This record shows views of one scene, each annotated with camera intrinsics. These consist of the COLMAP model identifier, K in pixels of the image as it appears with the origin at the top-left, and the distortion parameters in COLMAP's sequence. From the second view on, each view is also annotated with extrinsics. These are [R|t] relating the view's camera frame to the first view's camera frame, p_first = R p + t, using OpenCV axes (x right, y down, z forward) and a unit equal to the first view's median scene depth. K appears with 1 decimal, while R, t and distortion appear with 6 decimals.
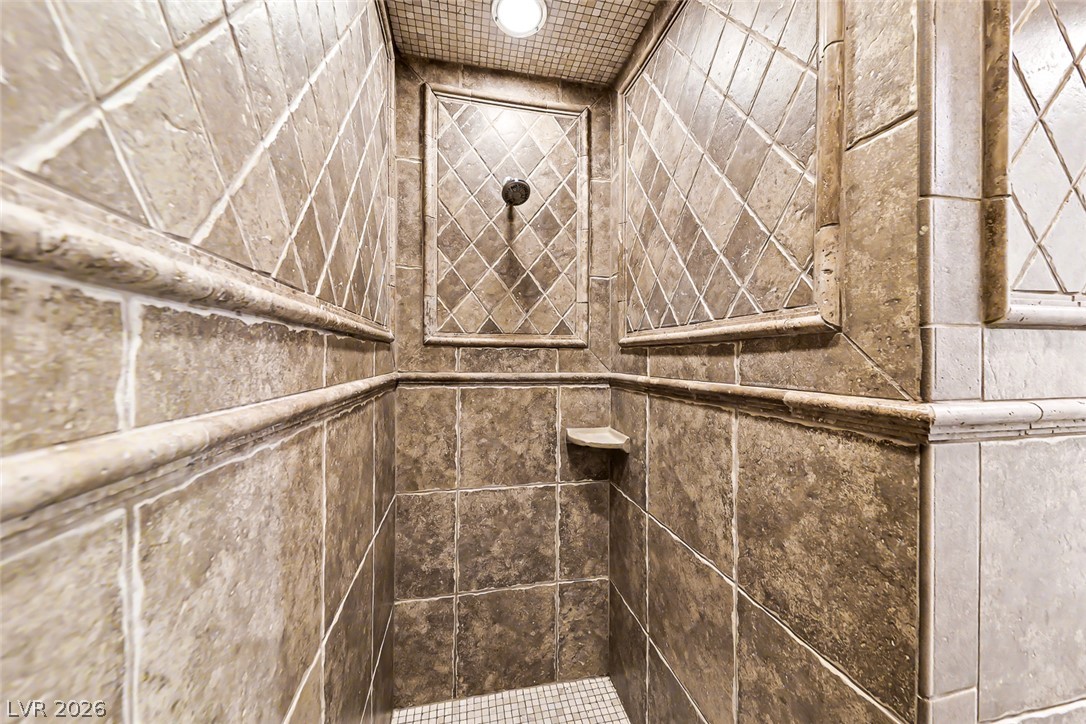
lens RADIAL K [[374.0, 0, 541.3], [0, 374.0, 359.5], [0, 0, 1]] dist [0.013808, -0.000074]
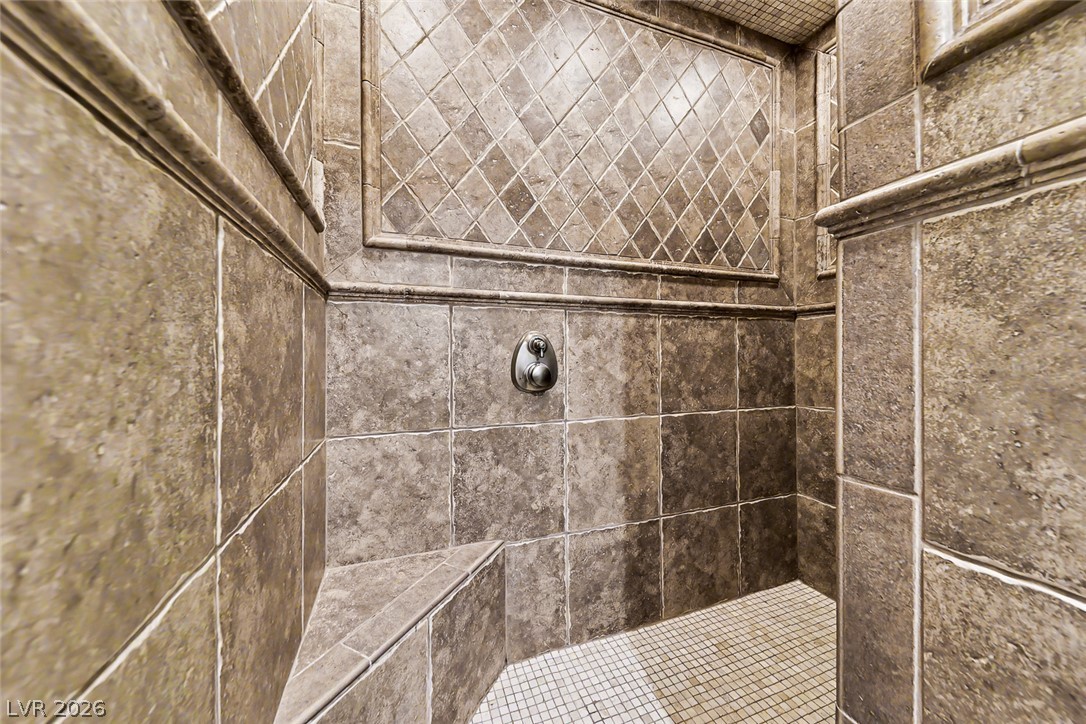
lens RADIAL K [[379.4, 0, 542.4], [0, 379.4, 359.1], [0, 0, 1]] dist [0.000653, -0.000160]
pose [[0.139266, -0.004289, -0.990246, 0.765216], [0.008224, 0.999961, -0.003174, 0.213816], [0.990221, -0.007702, 0.139296, 0.007287]]
